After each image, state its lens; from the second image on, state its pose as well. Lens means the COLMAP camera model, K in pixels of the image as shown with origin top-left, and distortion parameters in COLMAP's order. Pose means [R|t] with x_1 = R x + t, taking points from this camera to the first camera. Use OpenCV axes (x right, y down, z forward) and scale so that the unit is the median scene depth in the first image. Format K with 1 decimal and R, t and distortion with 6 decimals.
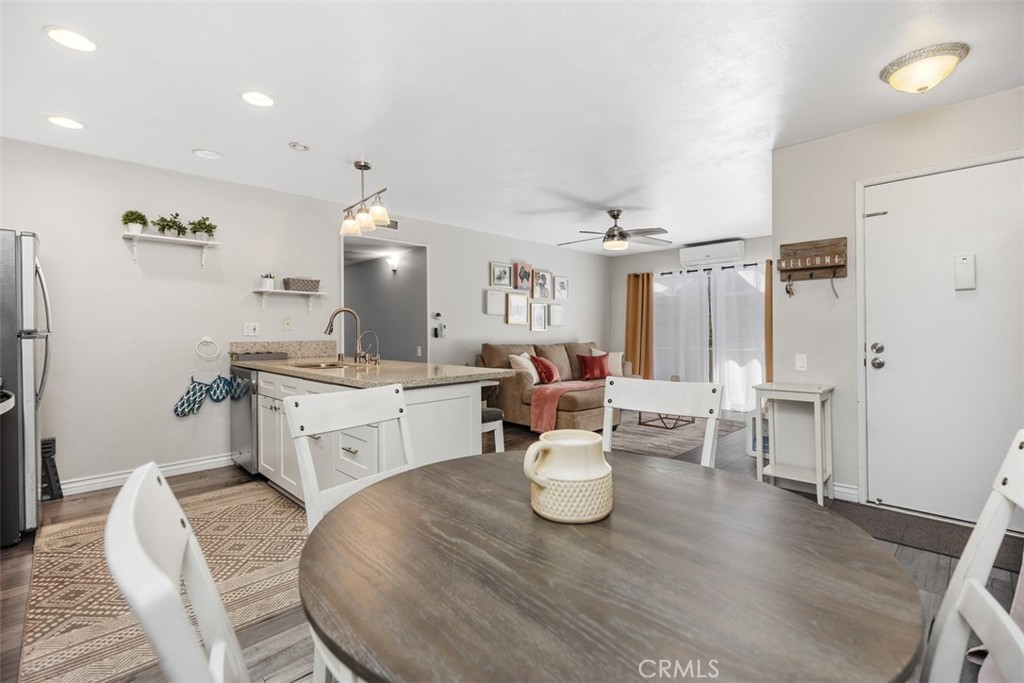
lens RADIAL K [[463.8, 0, 510.0], [0, 463.8, 332.1], [0, 0, 1]] dist [0.004450, 0.000355]
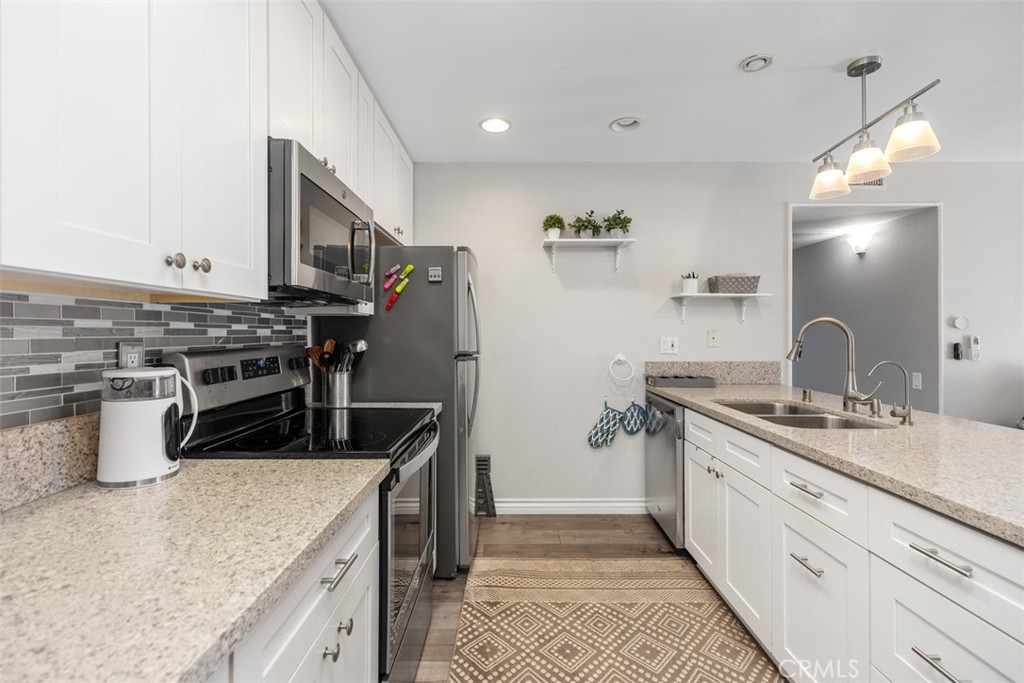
lens RADIAL K [[463.8, 0, 512.8], [0, 463.8, 335.1], [0, 0, 1]] dist [0.004450, 0.000355]
pose [[0.712913, 0.006197, -0.701225, -0.214262], [-0.003364, 0.999980, 0.005417, -0.029691], [0.701244, -0.001503, 0.712920, 0.281172]]
